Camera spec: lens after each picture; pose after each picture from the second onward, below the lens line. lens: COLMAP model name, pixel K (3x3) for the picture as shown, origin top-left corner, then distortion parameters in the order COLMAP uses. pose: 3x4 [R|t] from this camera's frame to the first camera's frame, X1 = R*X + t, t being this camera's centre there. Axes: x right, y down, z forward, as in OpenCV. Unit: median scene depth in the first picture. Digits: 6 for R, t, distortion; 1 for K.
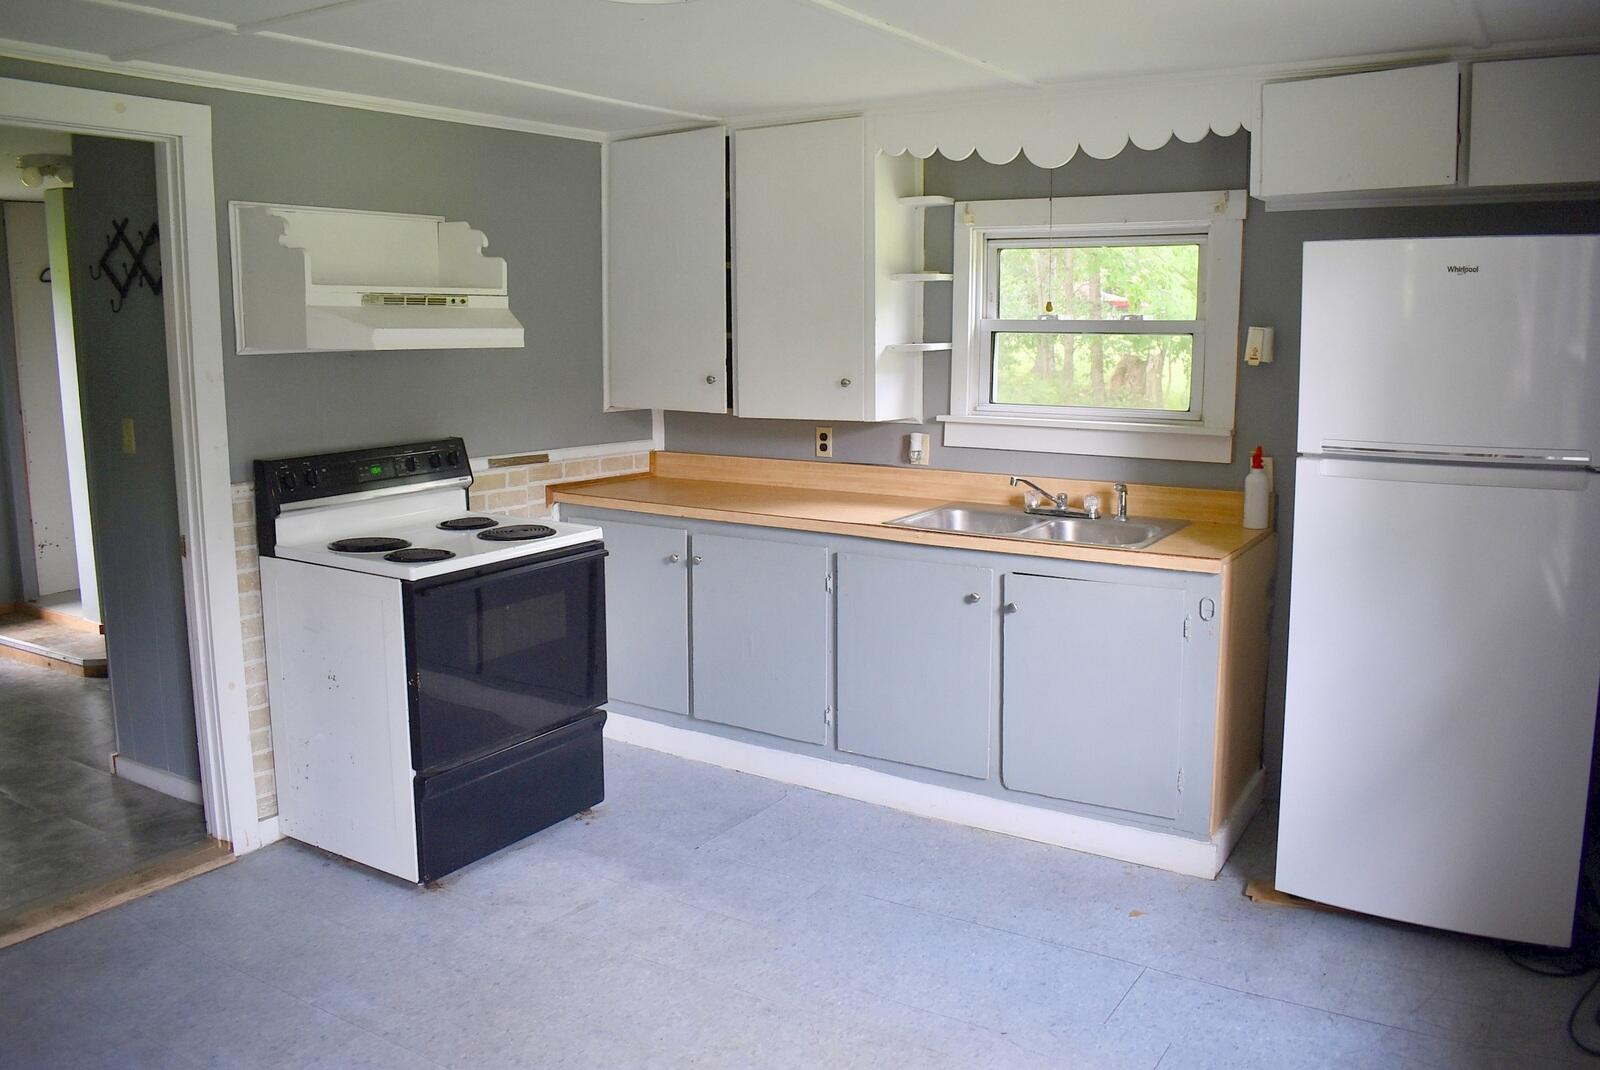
lens RADIAL K [[1270.3, 0, 800.0], [0, 1270.3, 535.0], [0, 0, 1]] dist [-0.096112, 0.012540]
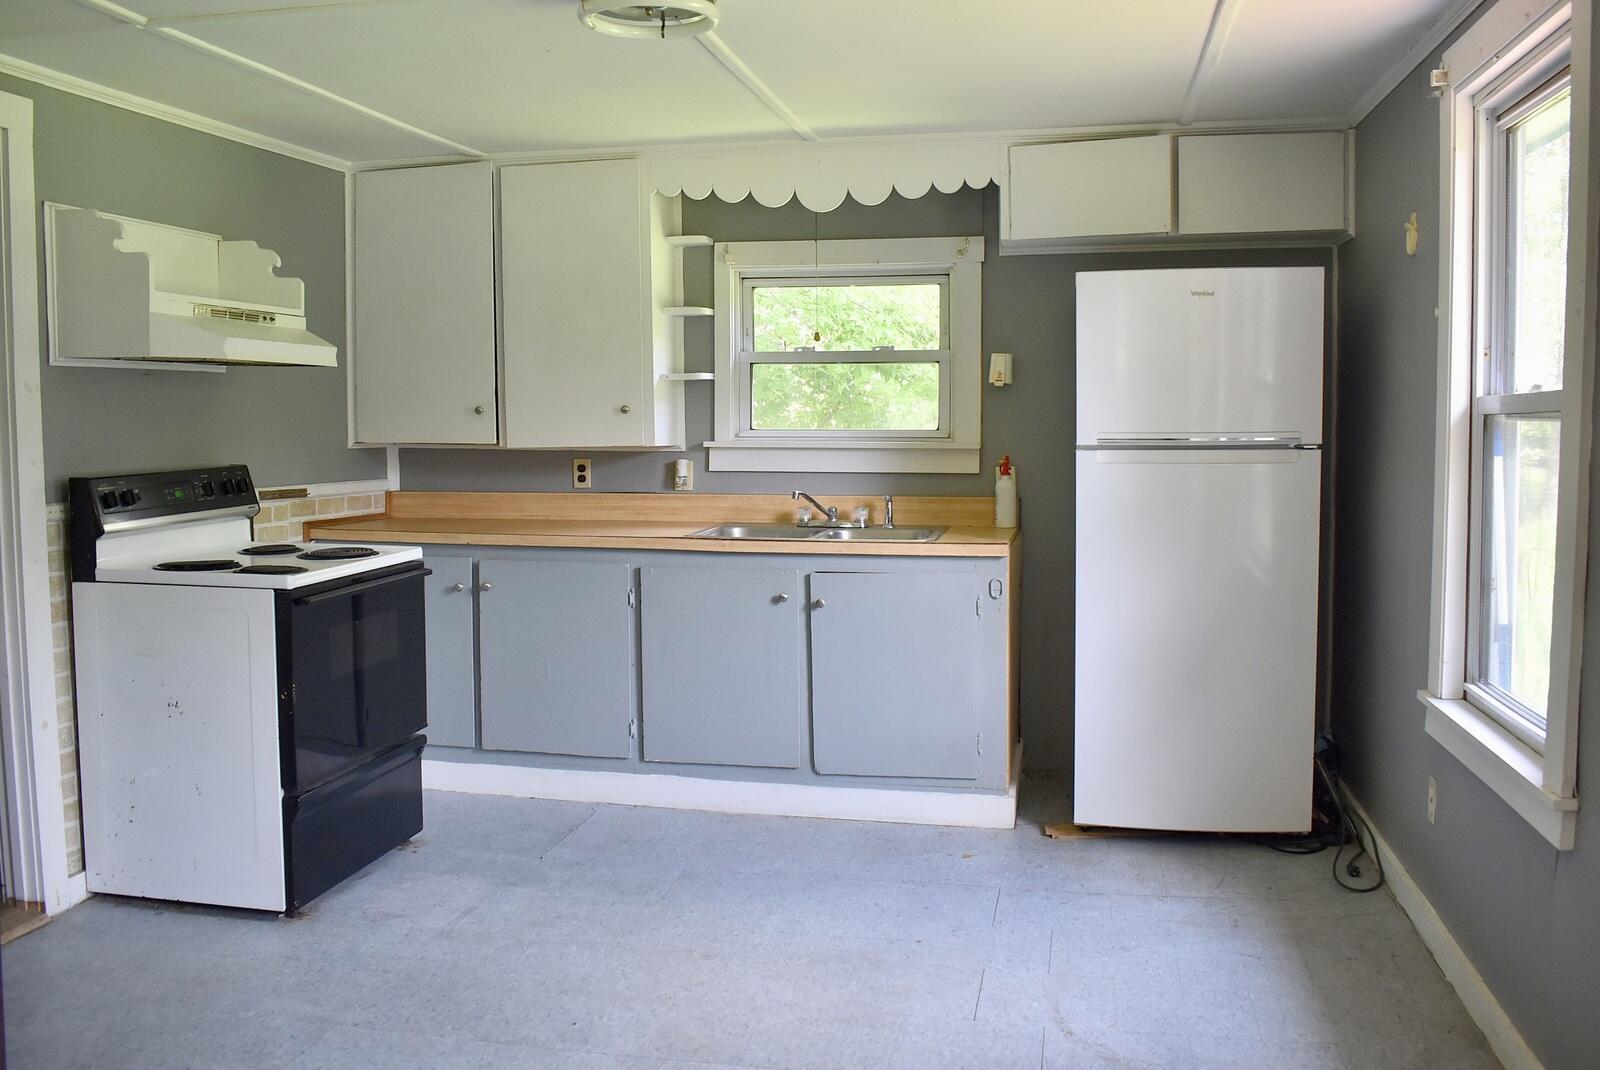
lens RADIAL K [[1410.3, 0, 800.0], [0, 1410.3, 535.0], [0, 0, 1]] dist [-0.089886, 0.017326]
pose [[0.934023, -0.031648, 0.355808, -0.268356], [0.059636, 0.995903, -0.067969, 0.076770], [-0.352199, 0.084704, 0.932084, -0.131258]]
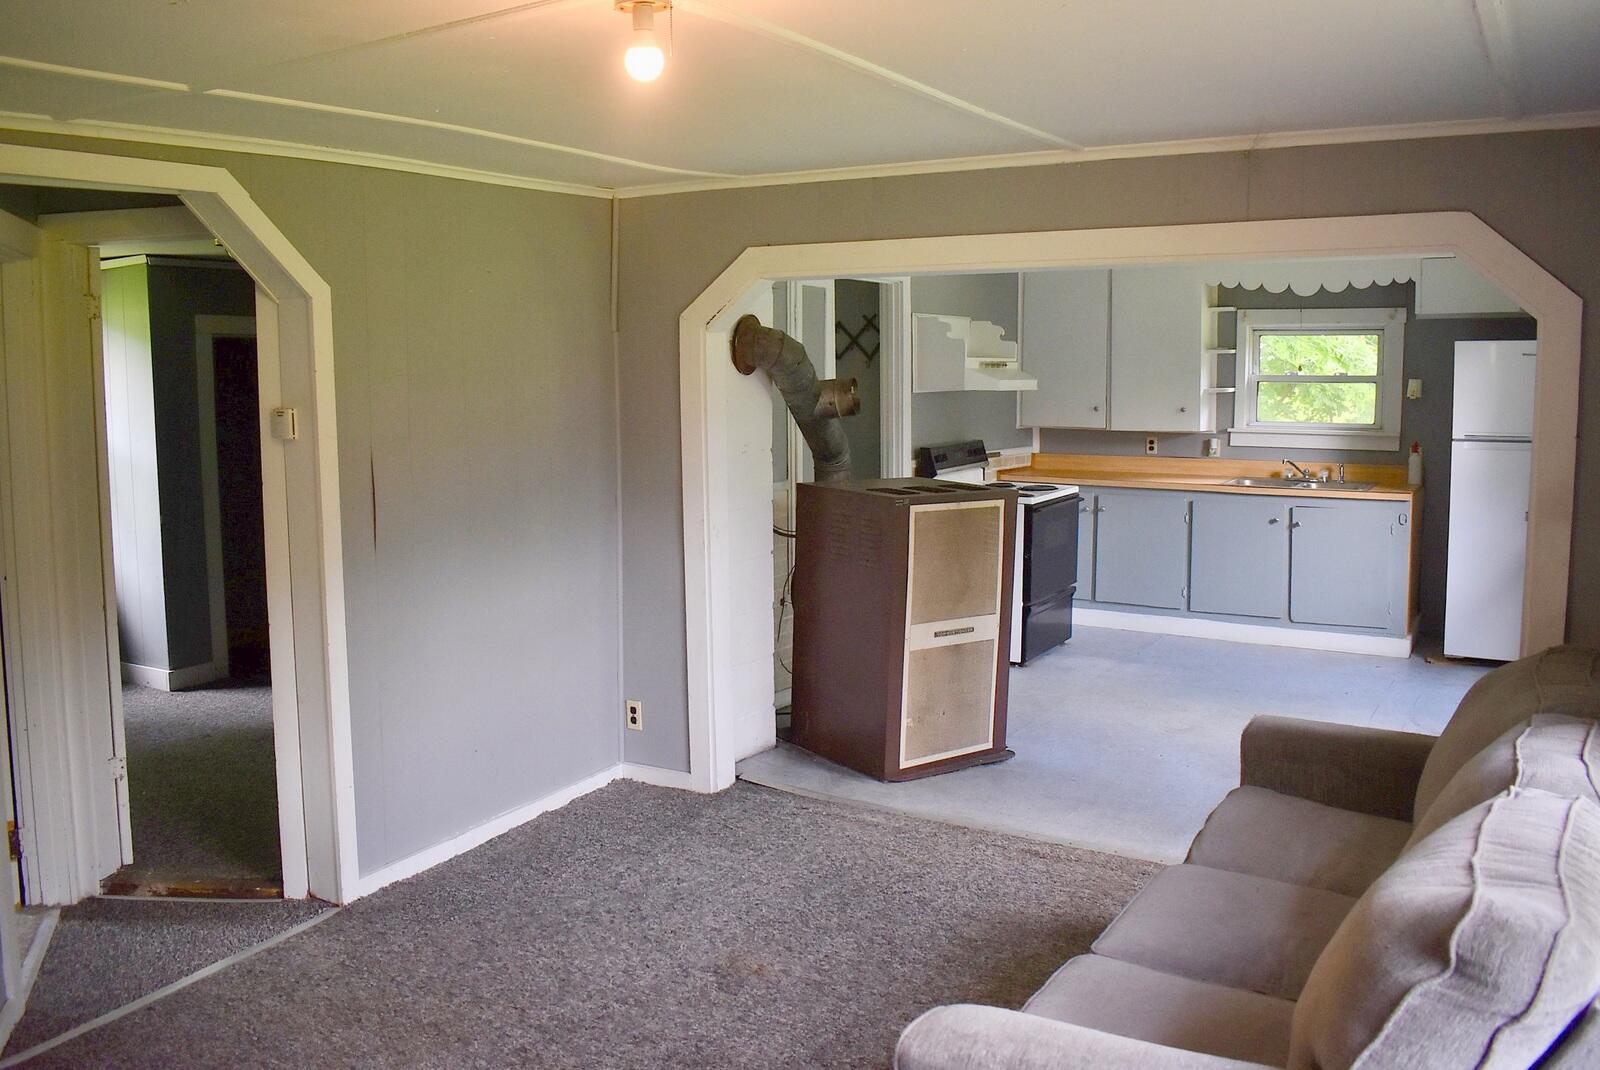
lens RADIAL K [[1316.9, 0, 800.0], [0, 1316.9, 535.0], [0, 0, 1]] dist [-0.103884, 0.007859]
pose [[0.999588, -0.009160, 0.027215, -0.615453], [0.010229, 0.999171, -0.039404, 0.137348], [-0.026831, 0.039666, 0.998853, -0.909958]]
